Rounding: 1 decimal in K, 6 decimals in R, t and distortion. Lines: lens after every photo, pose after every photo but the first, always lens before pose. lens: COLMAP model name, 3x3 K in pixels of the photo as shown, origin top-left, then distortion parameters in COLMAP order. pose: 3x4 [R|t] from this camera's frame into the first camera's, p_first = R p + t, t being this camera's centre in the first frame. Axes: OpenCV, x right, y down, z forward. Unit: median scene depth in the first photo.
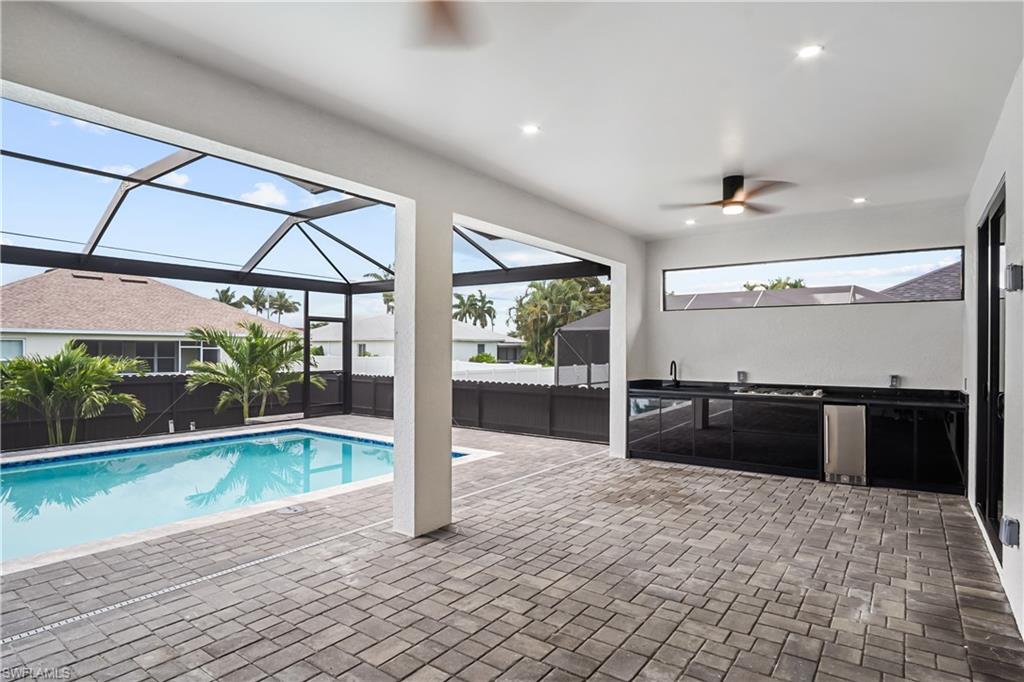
lens RADIAL K [[562.2, 0, 506.3], [0, 562.2, 346.2], [0, 0, 1]] dist [-0.002455, 0.000201]
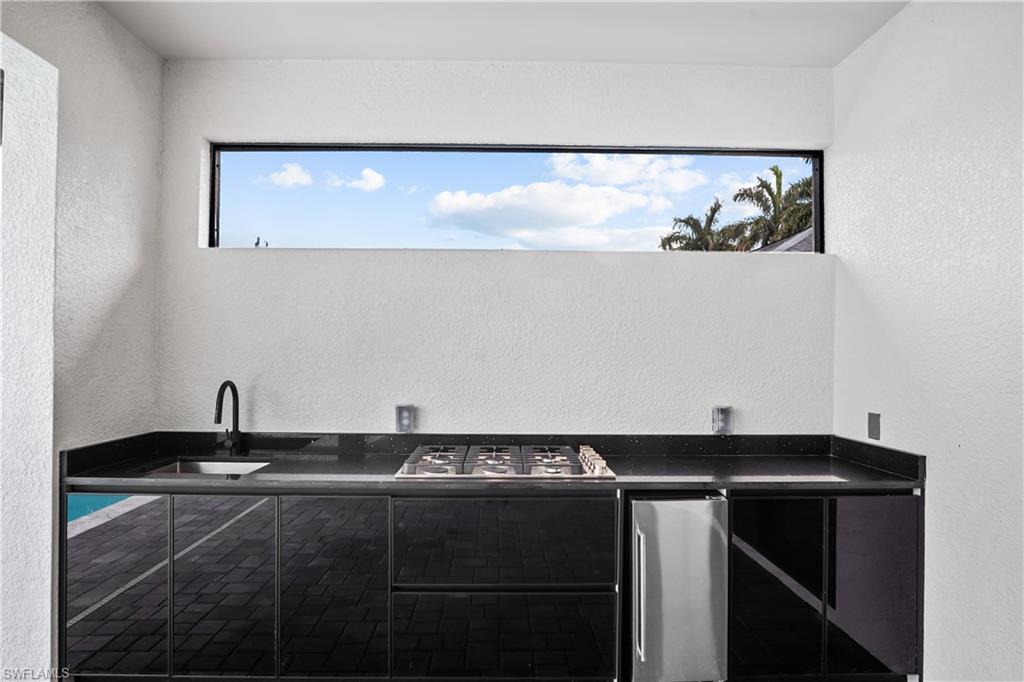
lens RADIAL K [[562.2, 0, 508.1], [0, 562.2, 346.3], [0, 0, 1]] dist [-0.002455, 0.000201]
pose [[0.804676, 0.008029, 0.593661, 0.230202], [-0.005567, 0.999967, -0.005977, 0.004975], [-0.593689, 0.001504, 0.804693, 0.610230]]
